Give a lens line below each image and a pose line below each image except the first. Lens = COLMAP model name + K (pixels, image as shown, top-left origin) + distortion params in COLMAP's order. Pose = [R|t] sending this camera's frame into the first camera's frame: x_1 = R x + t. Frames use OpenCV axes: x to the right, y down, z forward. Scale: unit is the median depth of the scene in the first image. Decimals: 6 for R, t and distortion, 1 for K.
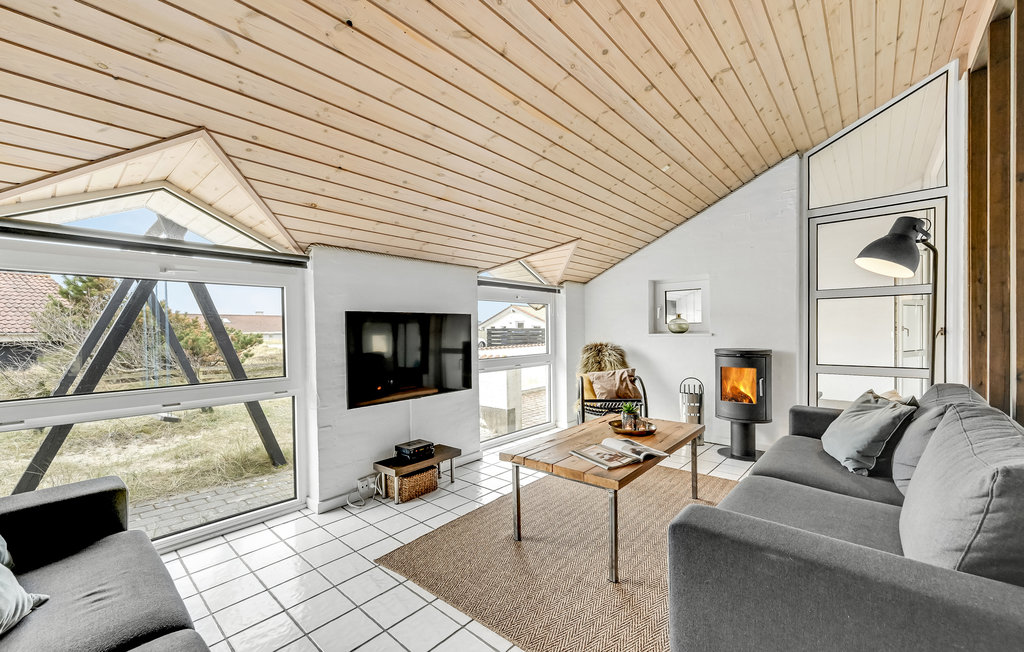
lens RADIAL K [[408.3, 0, 491.7], [0, 408.3, 323.5], [0, 0, 1]] dist [0.000774, -0.000197]
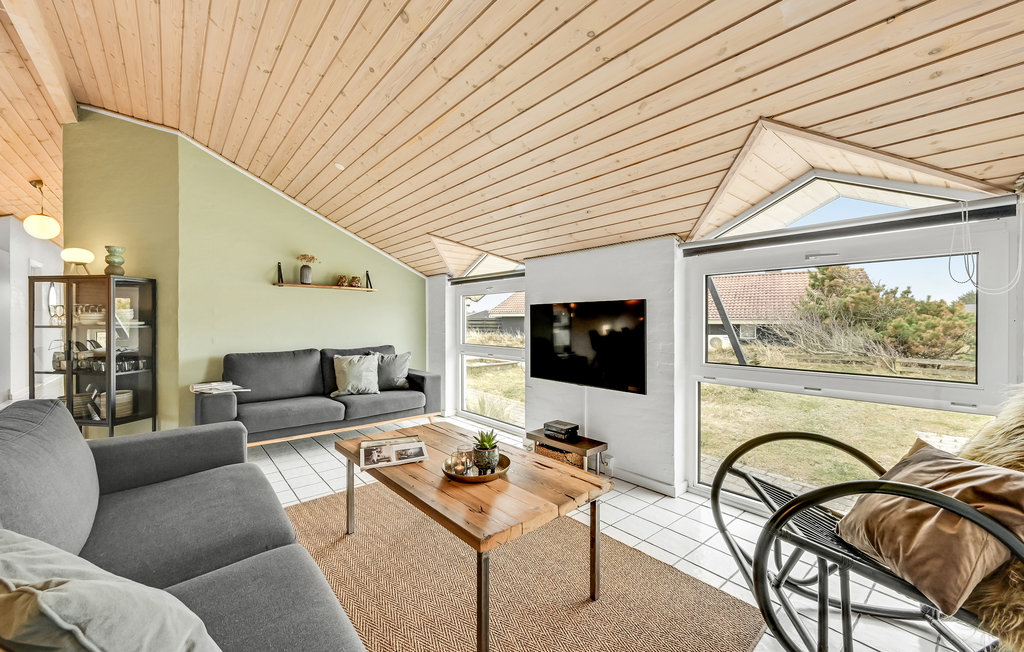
lens RADIAL K [[405.6, 0, 503.5], [0, 405.6, 327.0], [0, 0, 1]] dist [-0.000566, -0.000170]
pose [[-0.143566, 0.034185, -0.989050, 0.776727], [0.018352, 0.999323, 0.031876, -0.002454], [0.989471, -0.013574, -0.144096, 0.876392]]
